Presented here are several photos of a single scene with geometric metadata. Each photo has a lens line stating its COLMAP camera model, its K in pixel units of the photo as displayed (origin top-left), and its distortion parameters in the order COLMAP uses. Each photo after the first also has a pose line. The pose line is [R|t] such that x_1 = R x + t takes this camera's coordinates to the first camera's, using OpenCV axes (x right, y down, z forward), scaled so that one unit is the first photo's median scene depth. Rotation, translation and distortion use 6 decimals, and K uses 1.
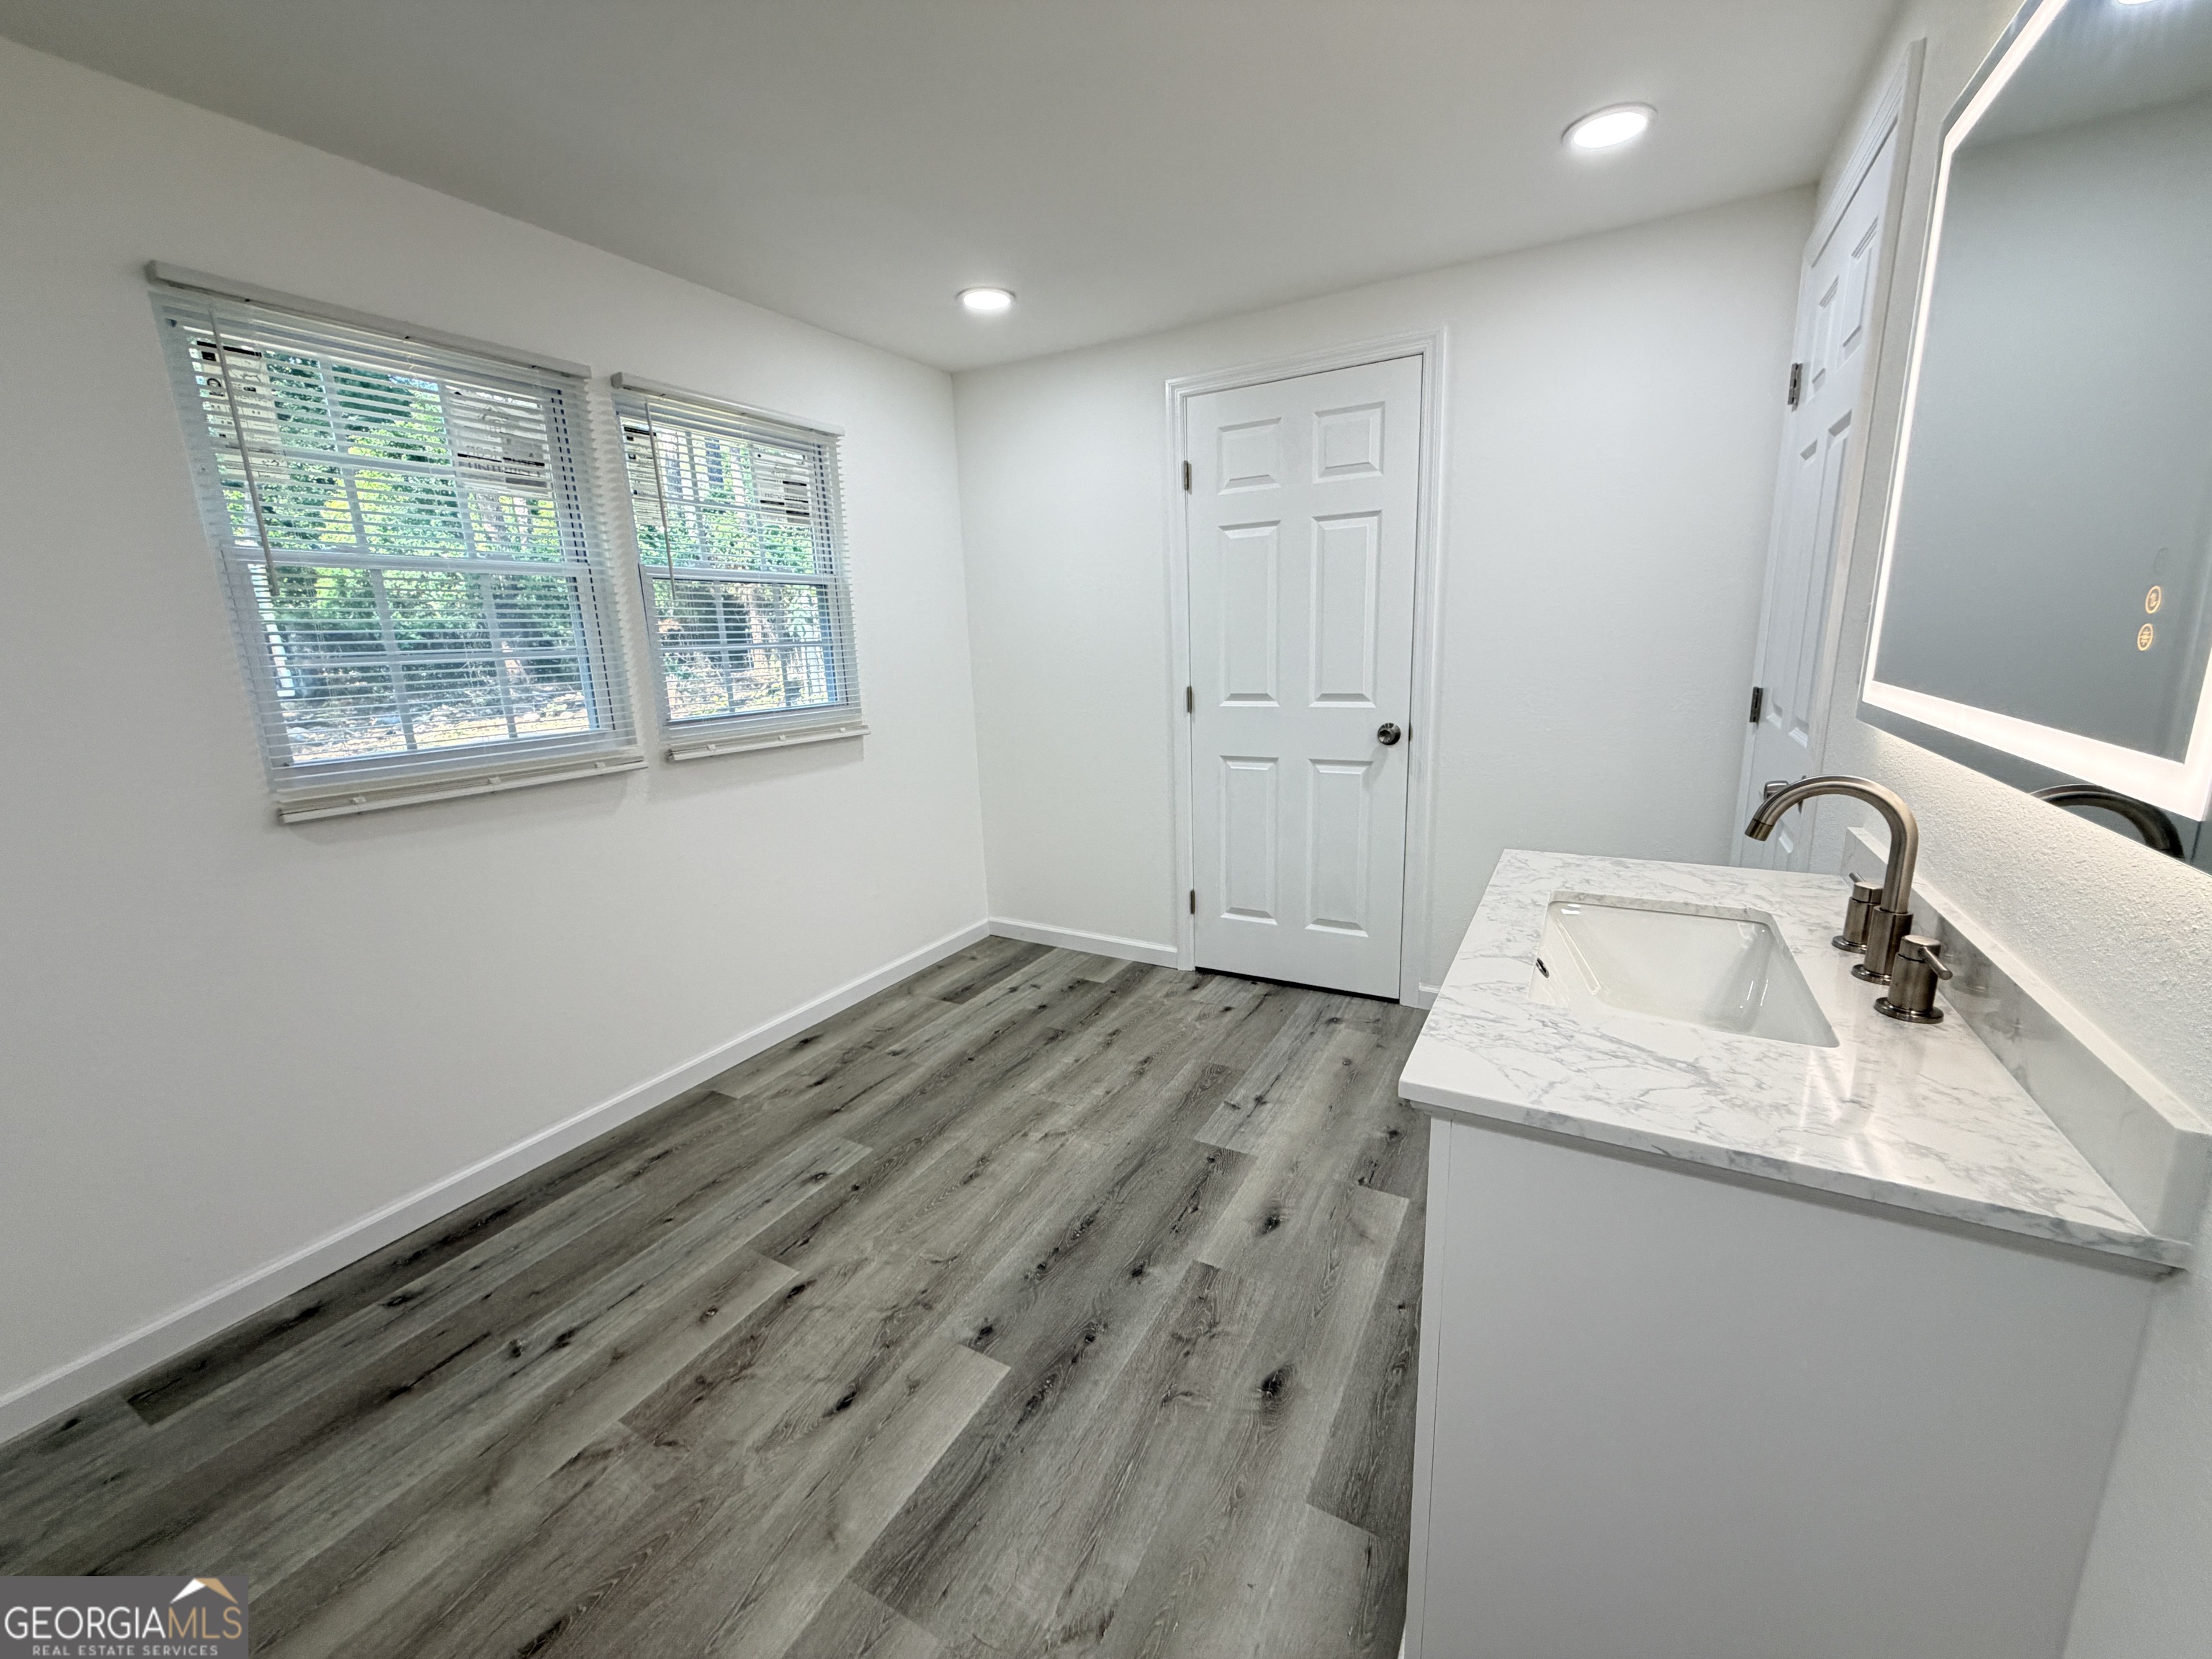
lens RADIAL K [[872.5, 0, 1106.0], [0, 872.5, 829.5], [0, 0, 1]] dist [-0.001335, -0.000344]
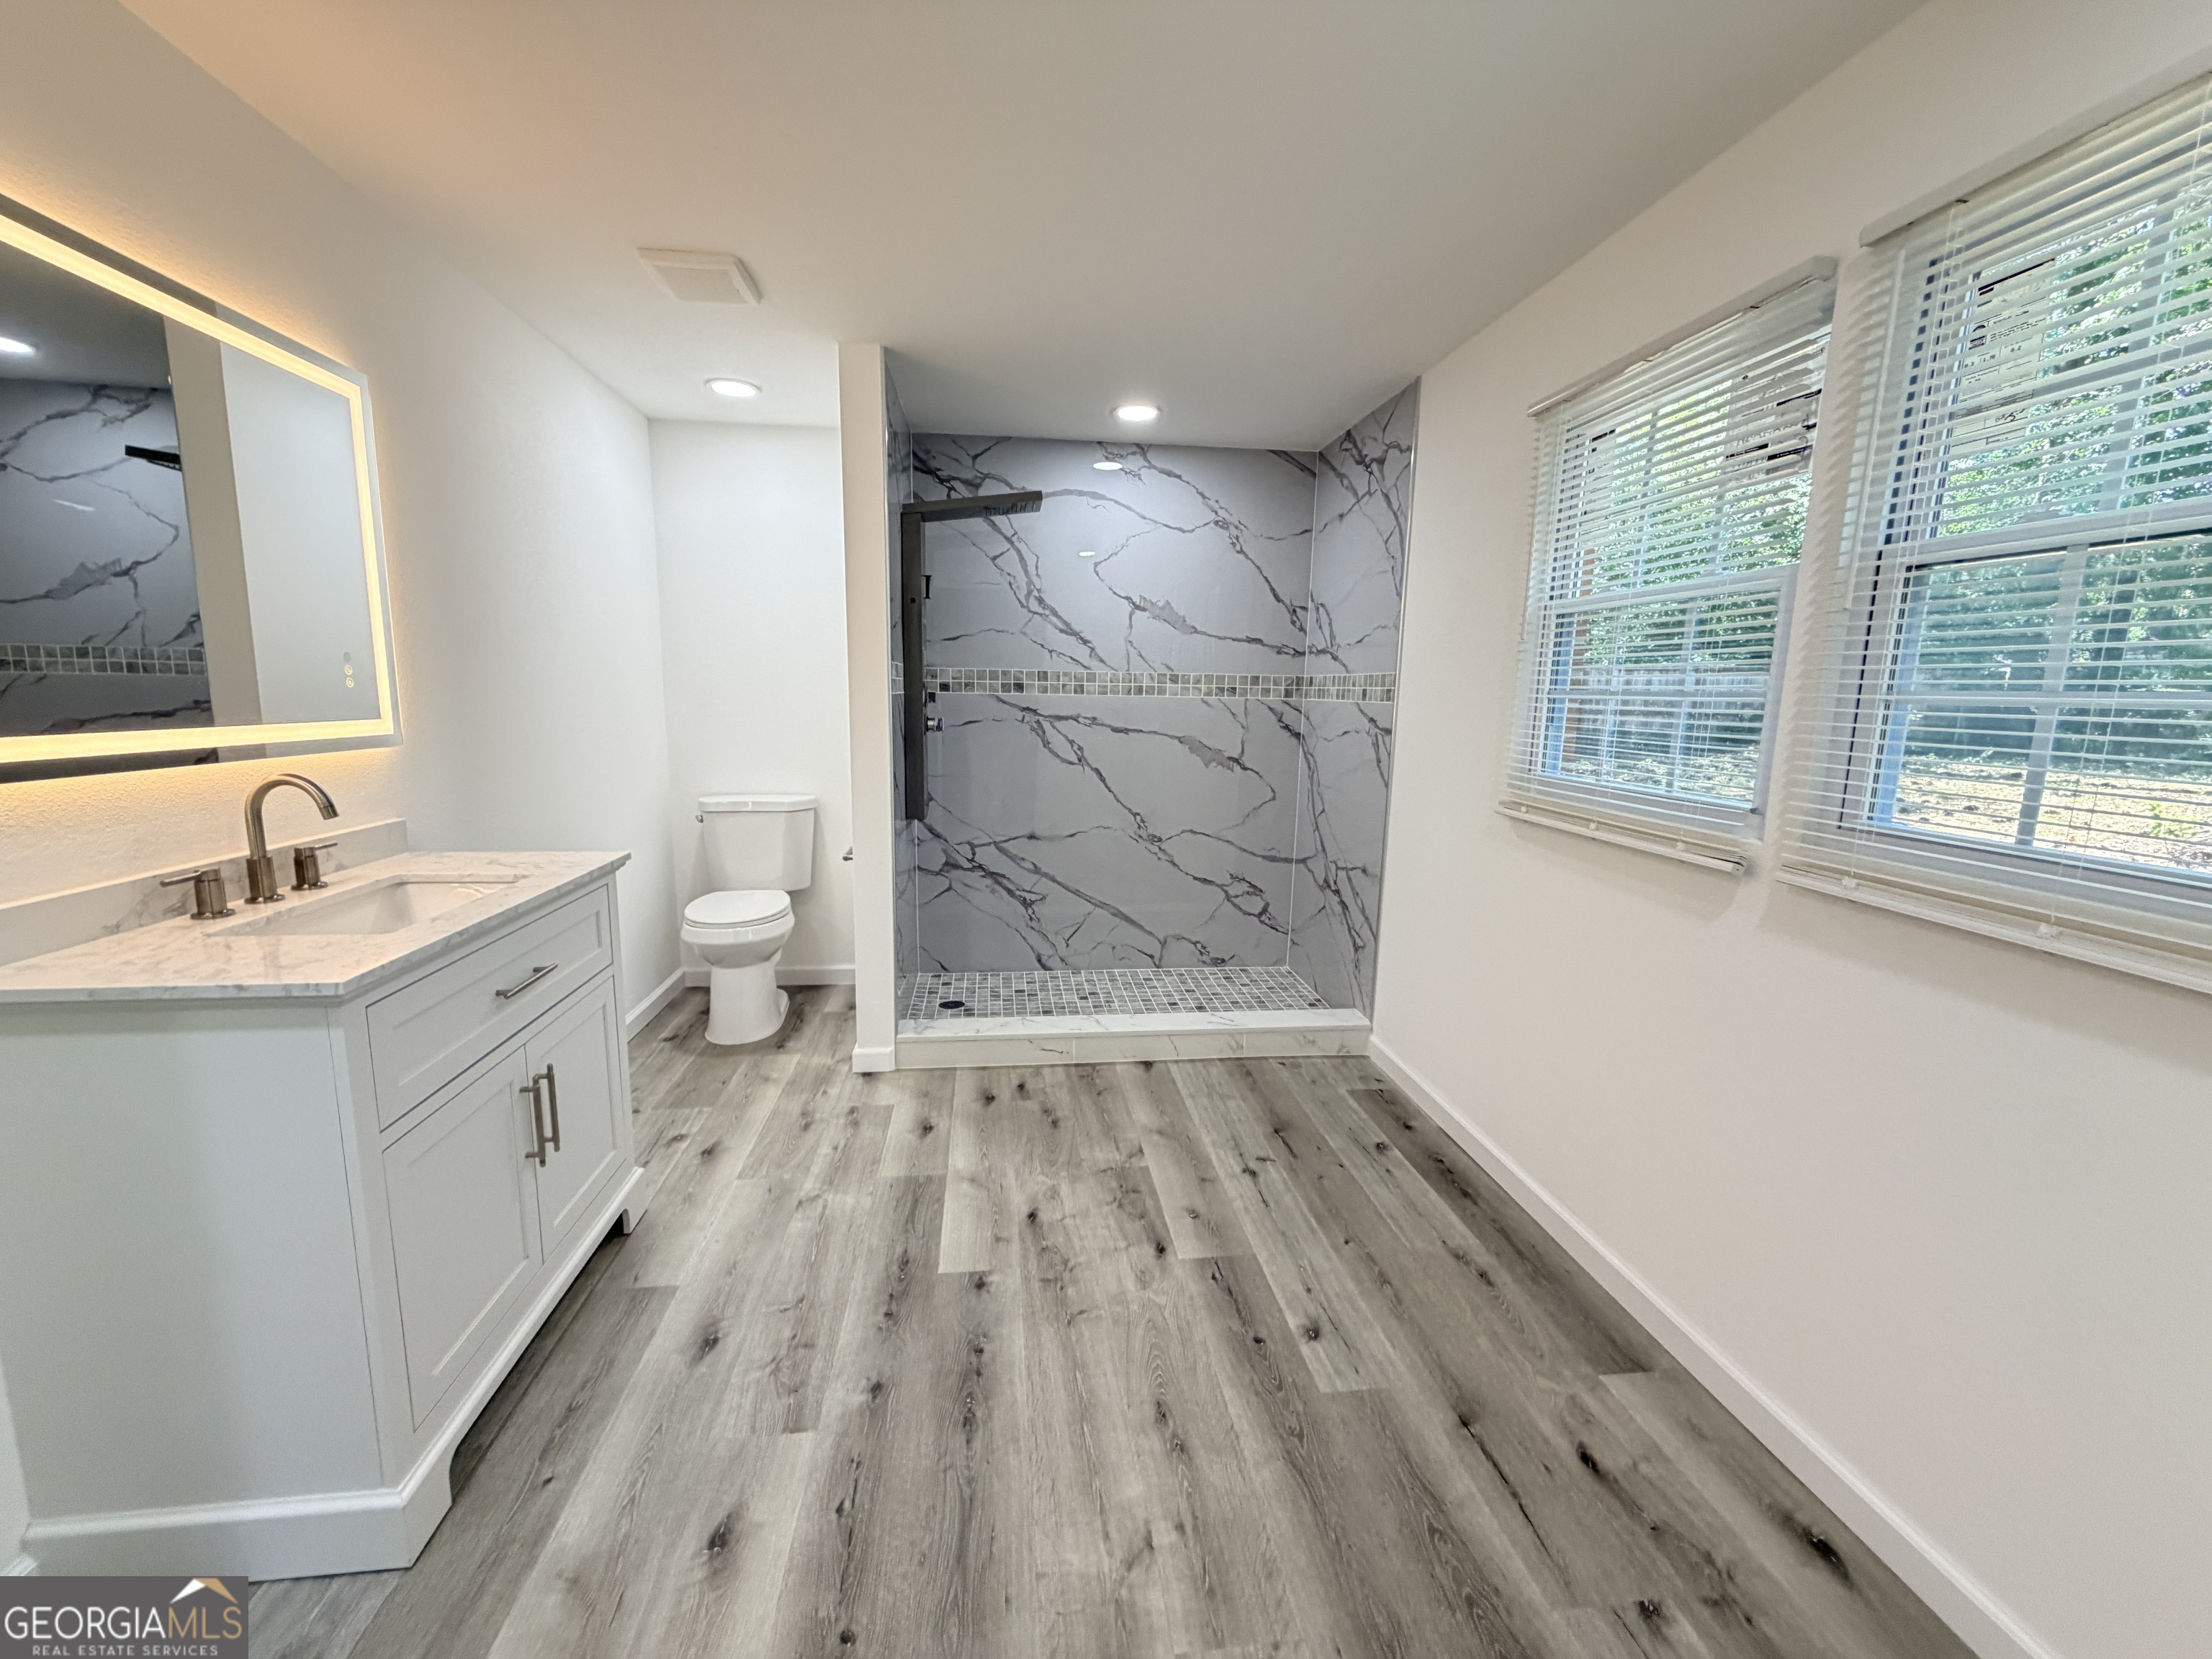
lens RADIAL K [[872.5, 0, 1106.0], [0, 872.5, 829.5], [0, 0, 1]] dist [-0.001335, -0.000344]
pose [[-0.804003, 0.111148, -0.584144, 0.304063], [-0.123450, 0.929770, 0.346825, -0.362065], [0.581669, 0.350961, -0.733817, 1.586542]]
